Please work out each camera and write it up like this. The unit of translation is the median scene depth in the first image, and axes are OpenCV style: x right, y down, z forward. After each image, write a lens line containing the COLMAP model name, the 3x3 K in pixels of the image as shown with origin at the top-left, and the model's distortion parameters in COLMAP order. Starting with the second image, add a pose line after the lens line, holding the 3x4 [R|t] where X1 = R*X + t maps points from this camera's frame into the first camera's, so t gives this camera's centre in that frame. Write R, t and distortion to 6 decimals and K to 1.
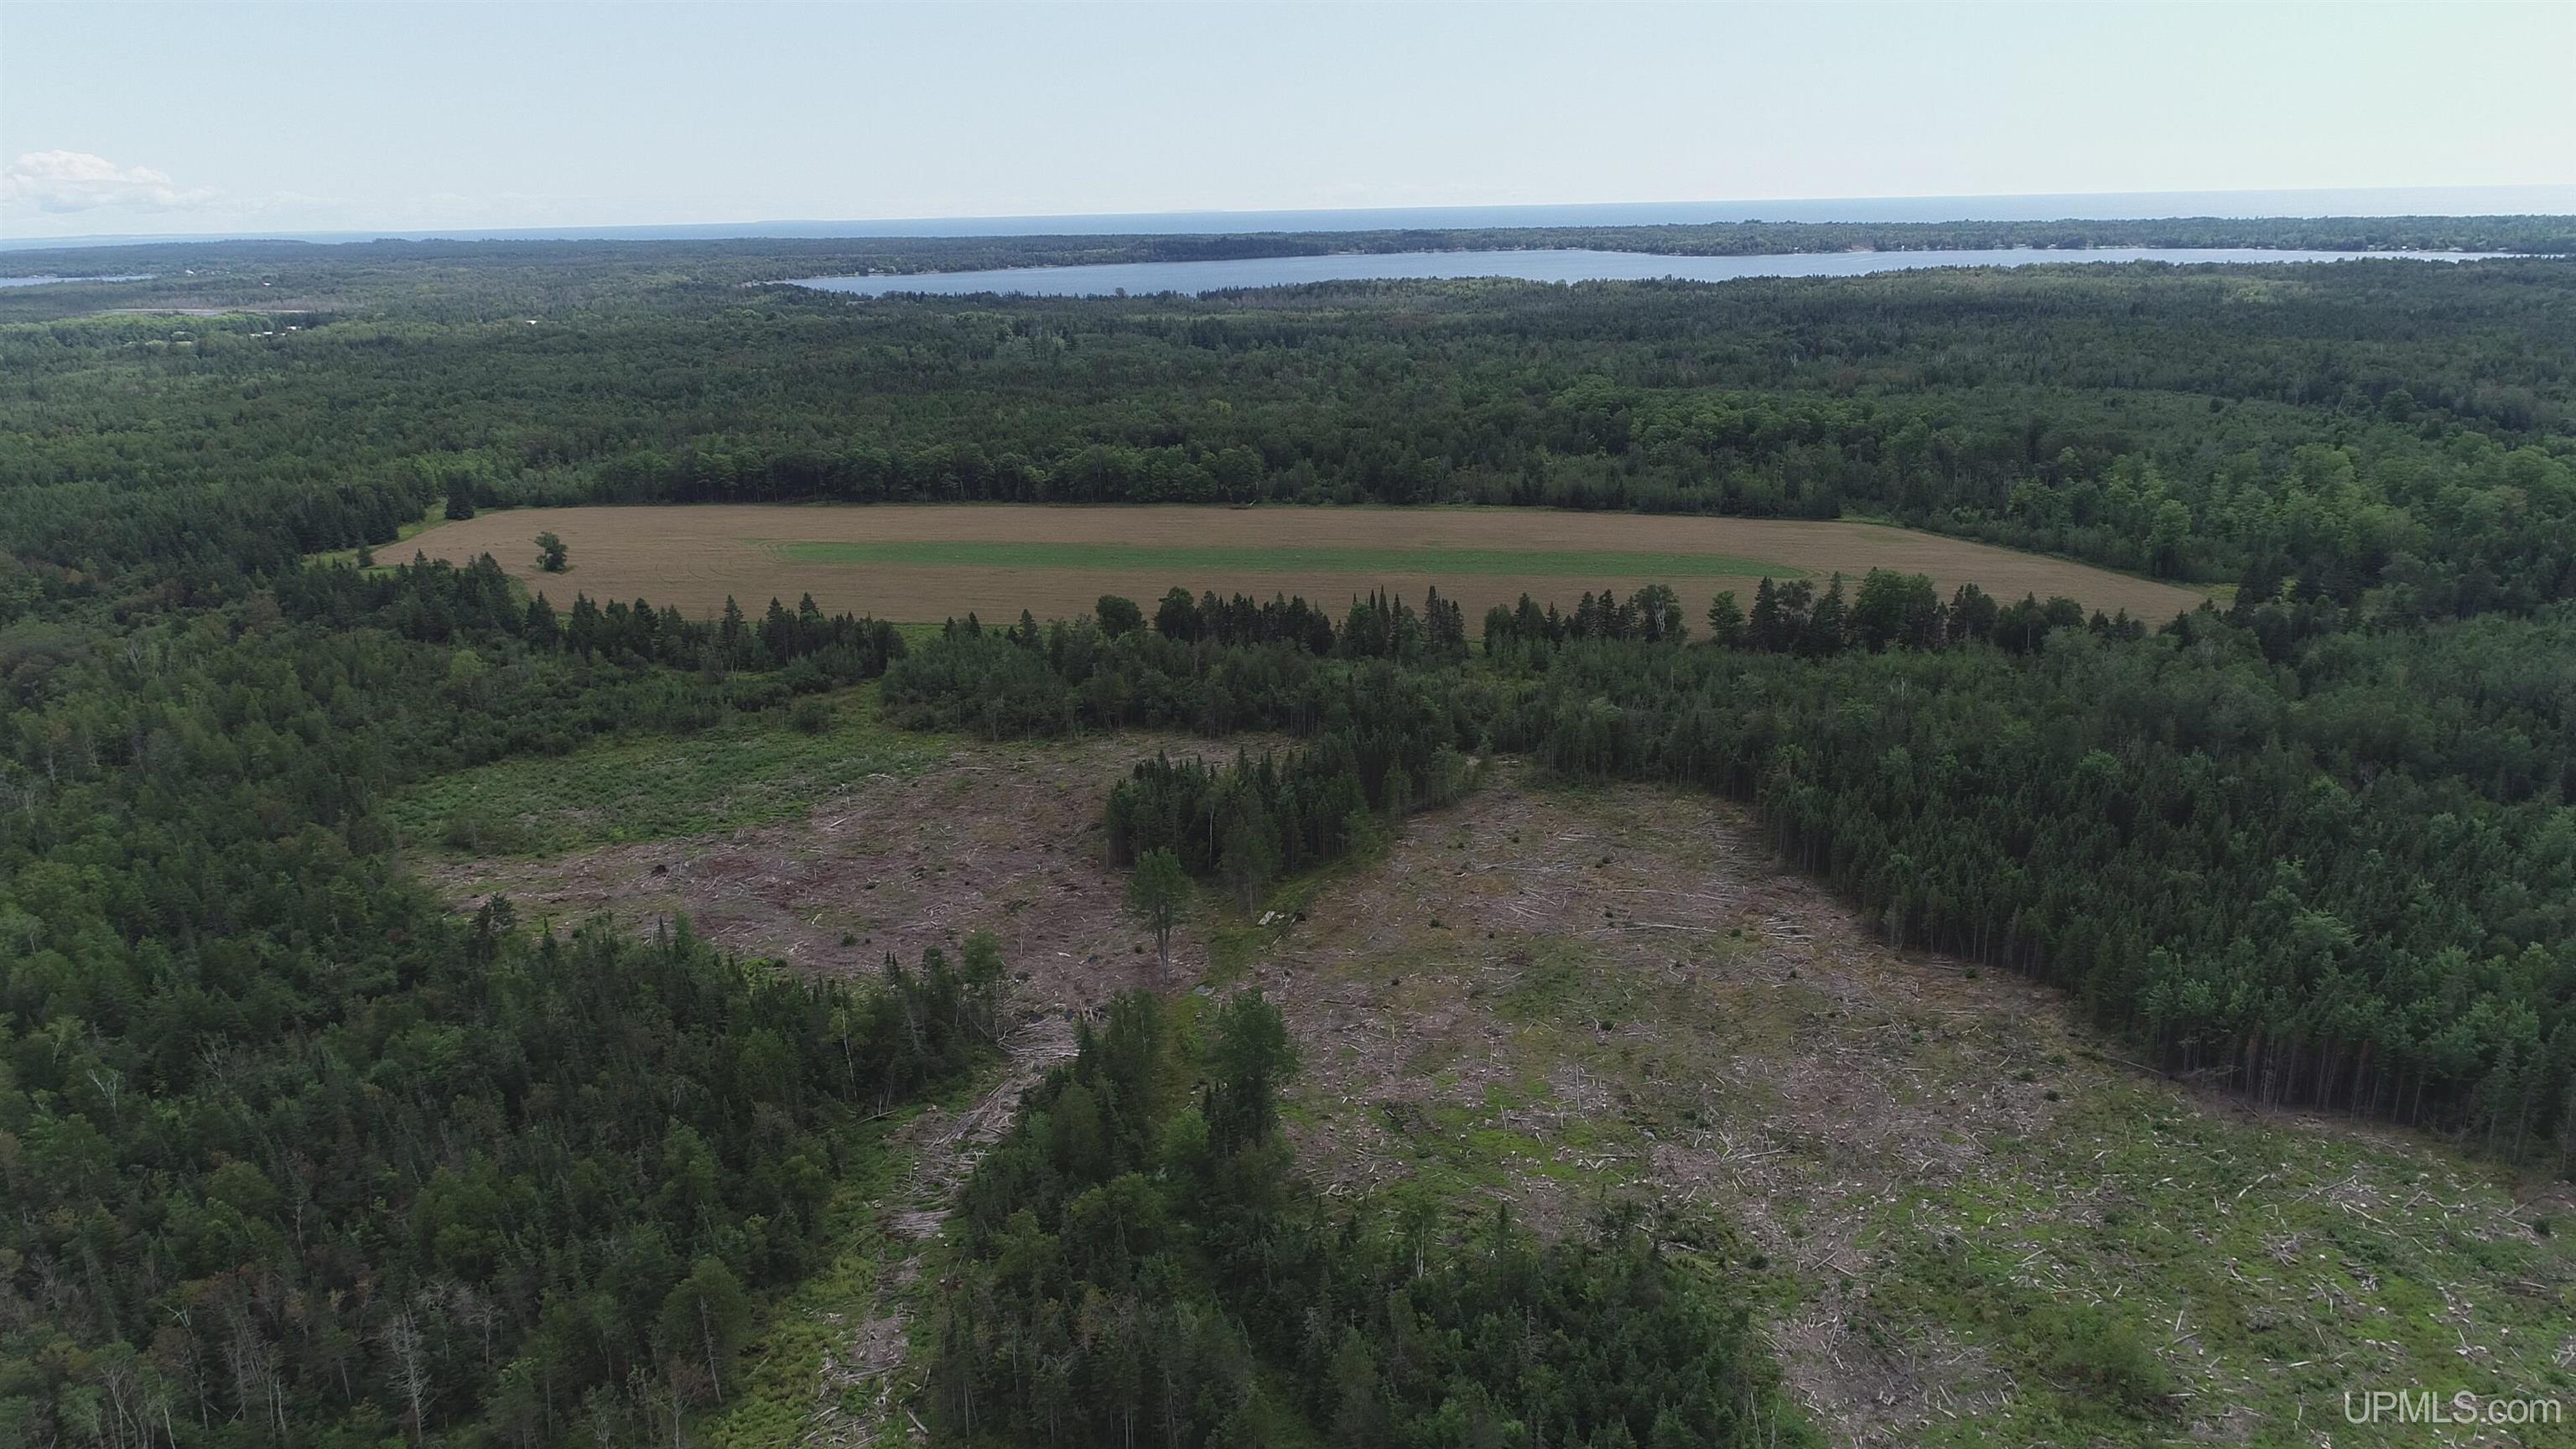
lens RADIAL K [[1809.8, 0, 1287.0], [0, 1809.8, 722.0], [0, 0, 1]] dist [-0.000068, -0.000914]
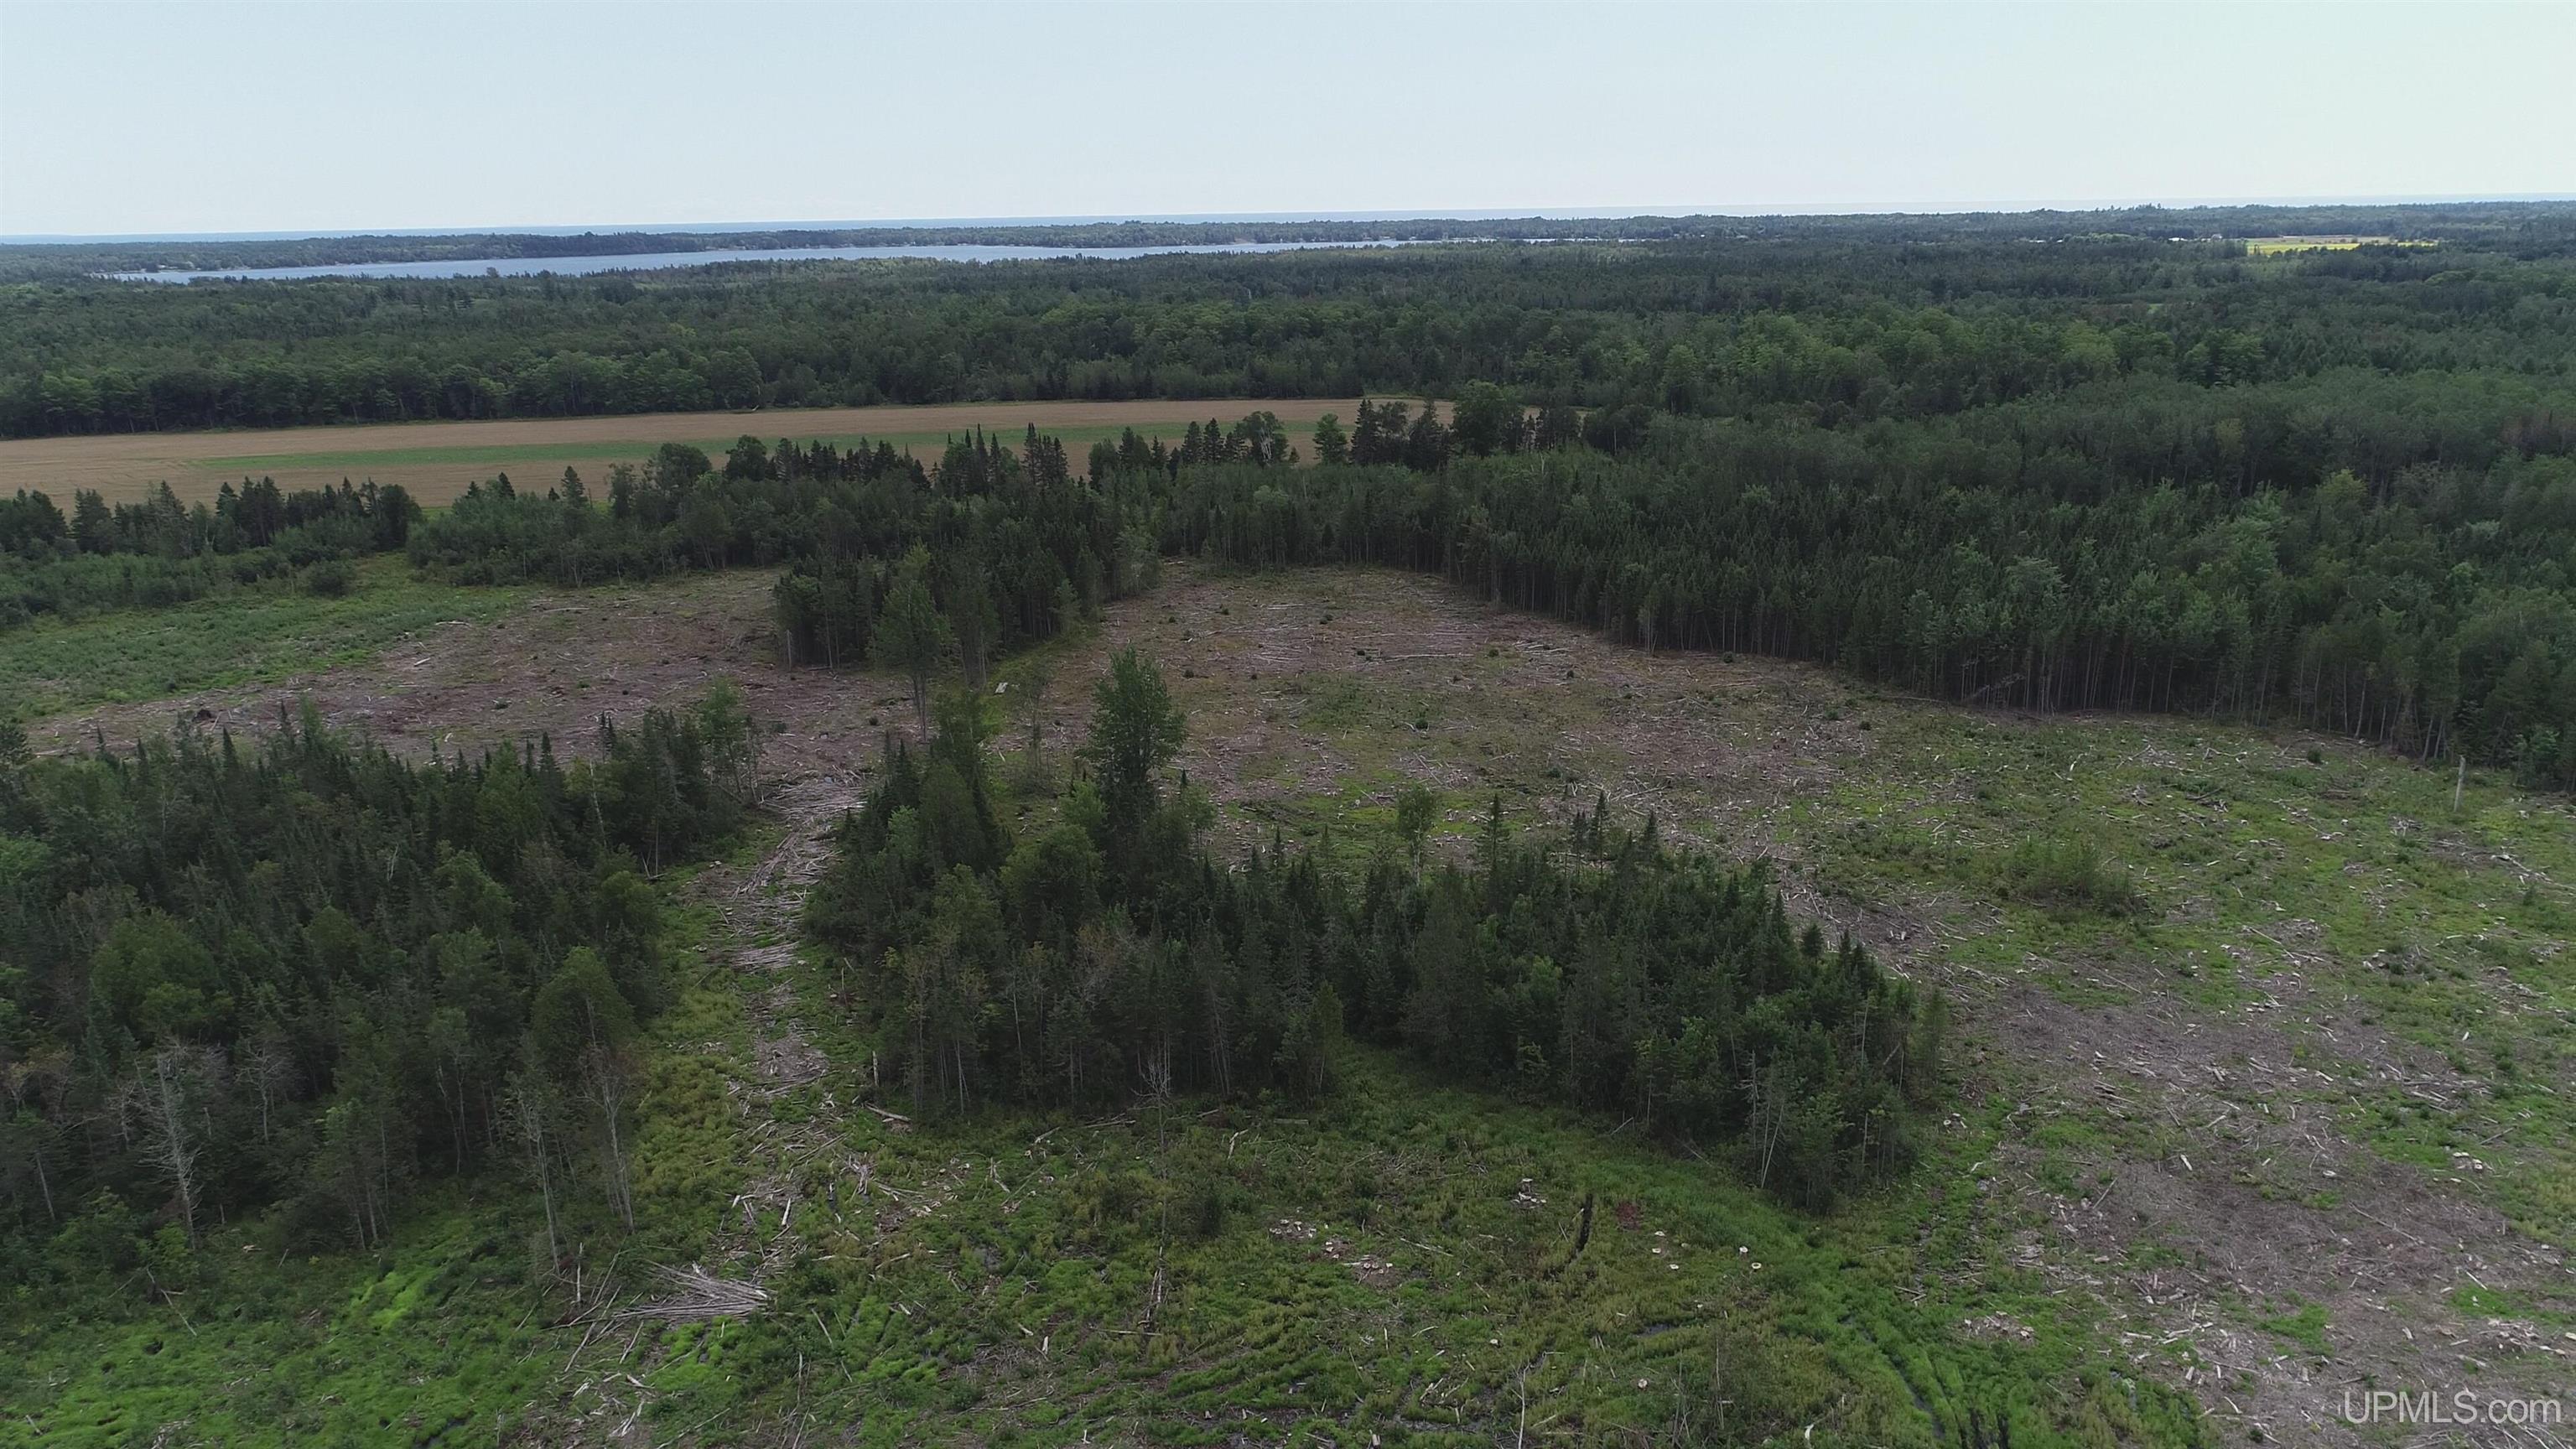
lens RADIAL K [[1809.8, 0, 1287.6], [0, 1809.8, 723.0], [0, 0, 1]] dist [-0.000068, -0.000914]
pose [[0.943542, -0.085915, 0.319918, -0.132086], [0.089290, 0.995997, 0.004134, 0.107413], [-0.318993, 0.024664, 0.947436, 0.085724]]
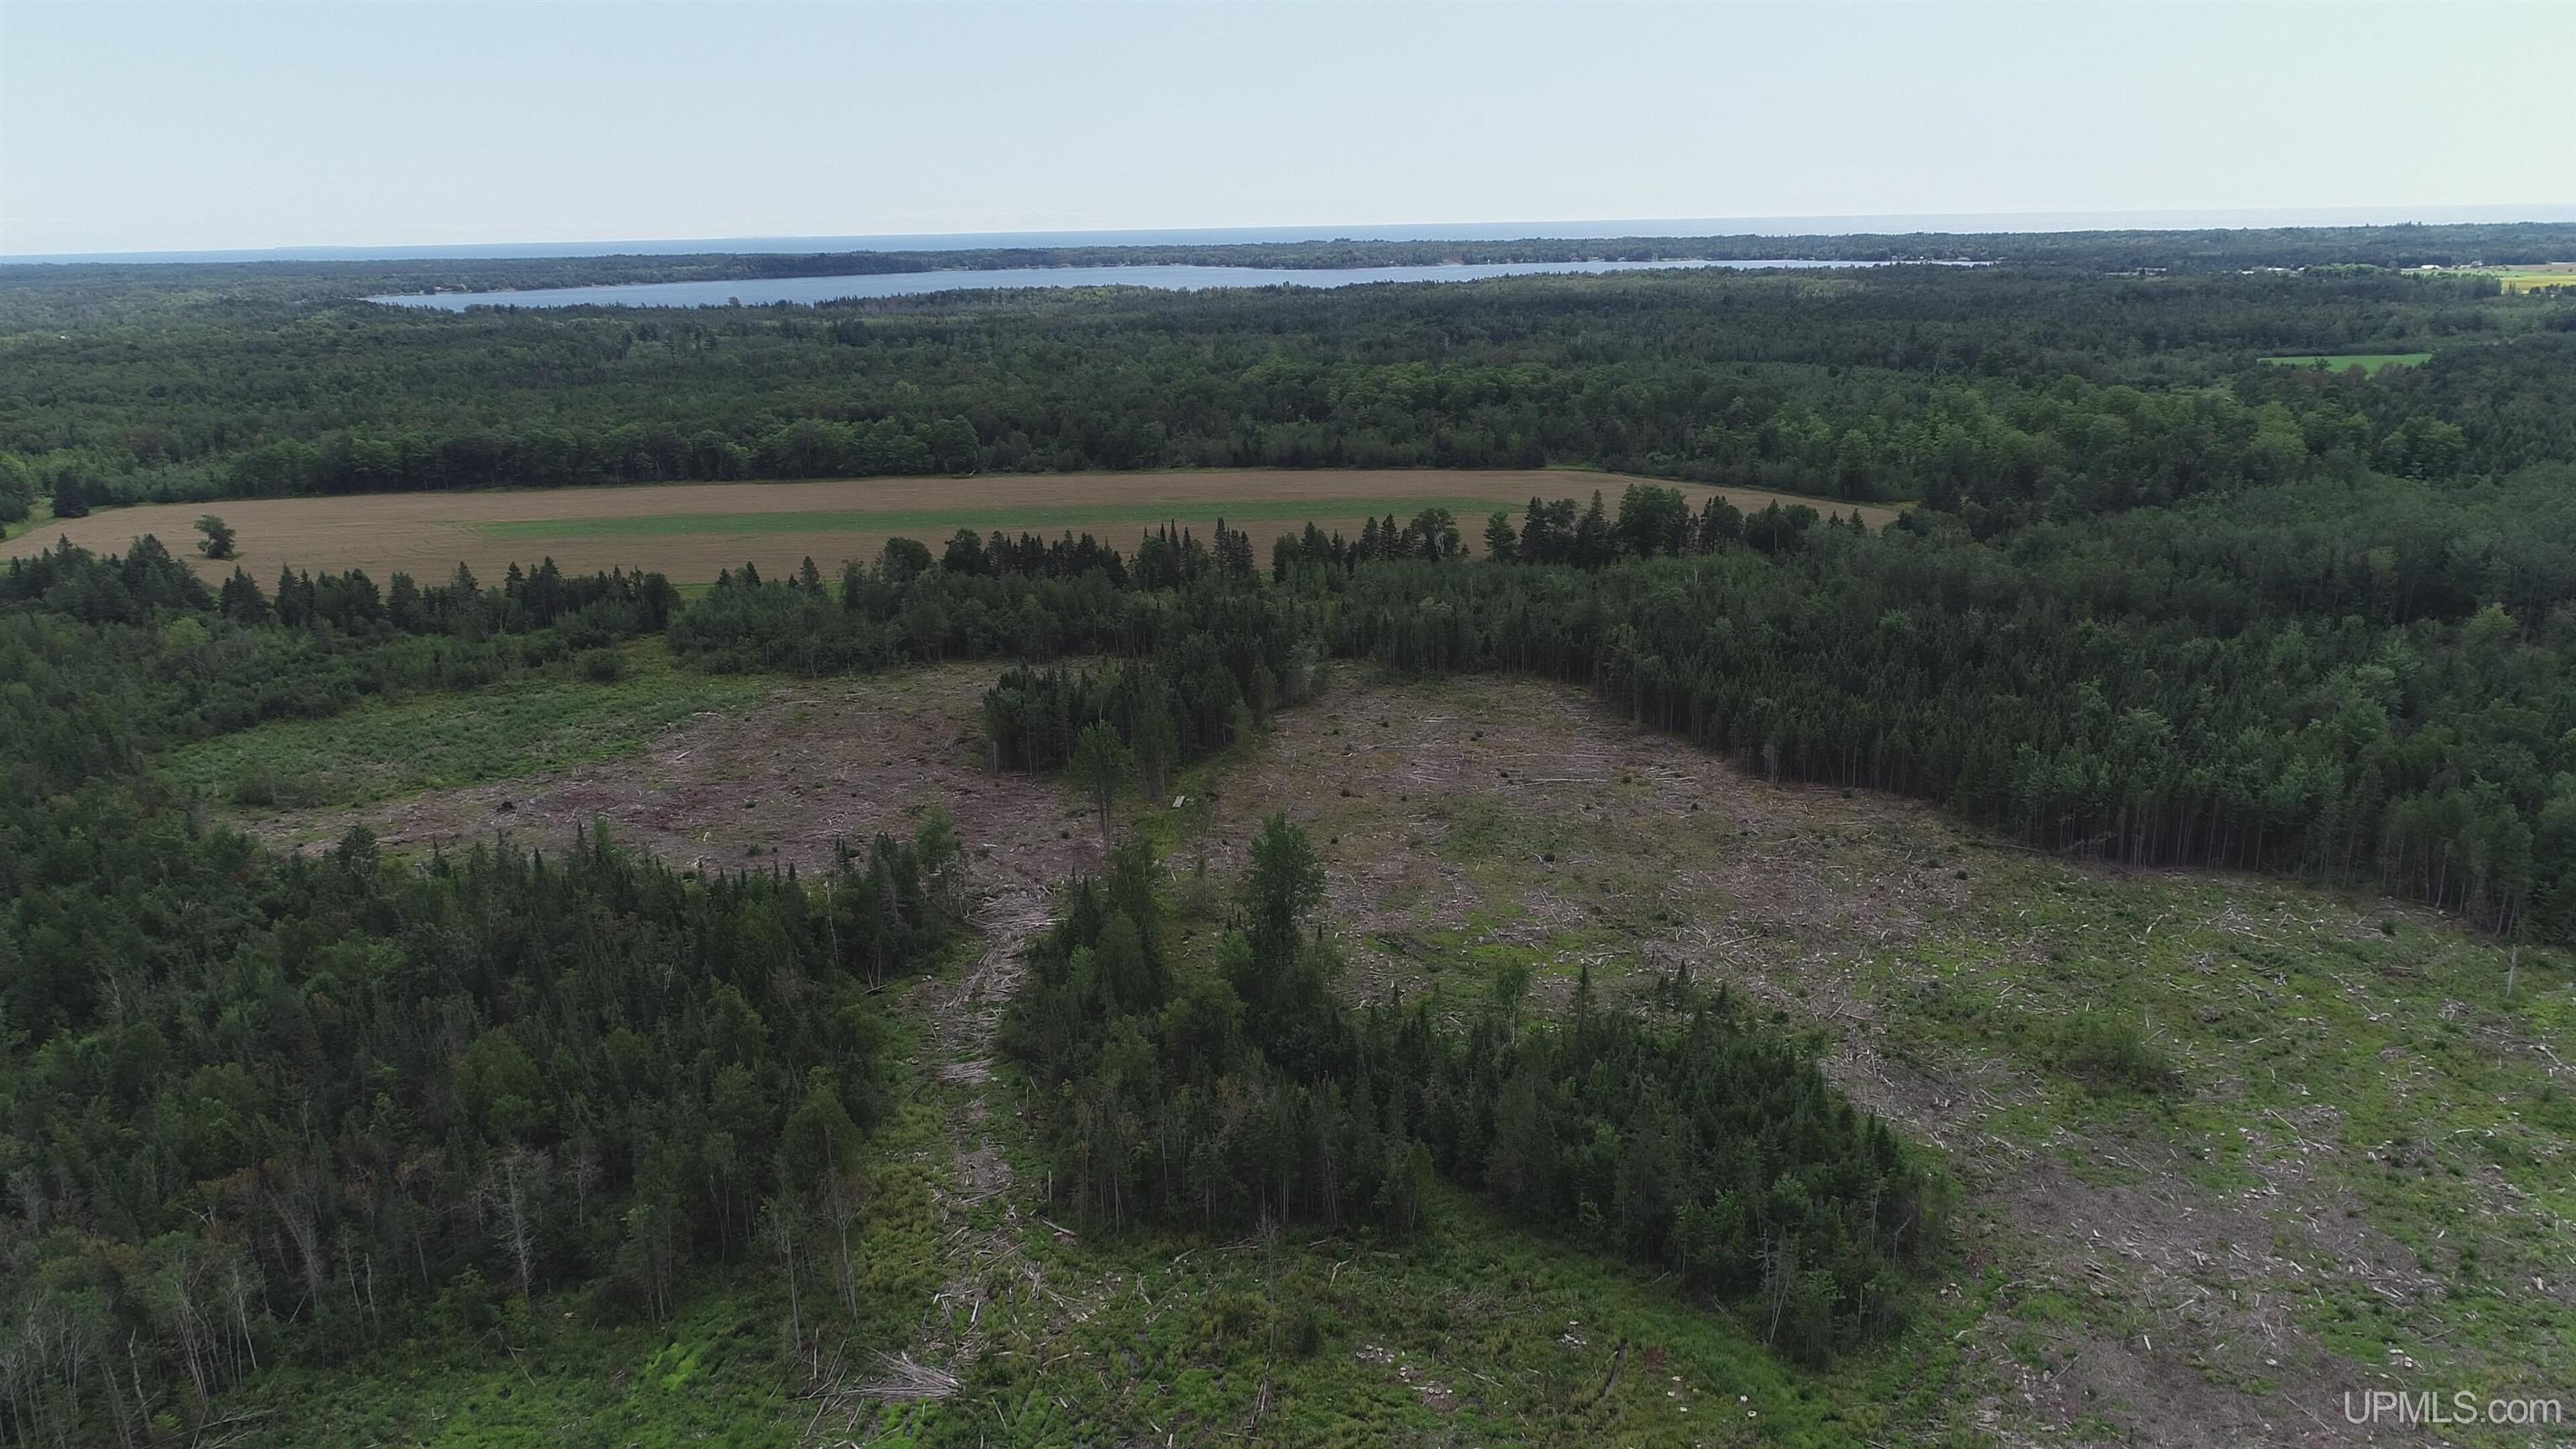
lens RADIAL K [[1809.8, 0, 1286.6], [0, 1809.8, 727.2], [0, 0, 1]] dist [-0.000068, -0.000914]
pose [[0.975002, -0.058141, 0.214455, -0.131974], [0.060745, 0.998138, -0.005563, 0.060898], [-0.213732, 0.018451, 0.976718, 0.004221]]
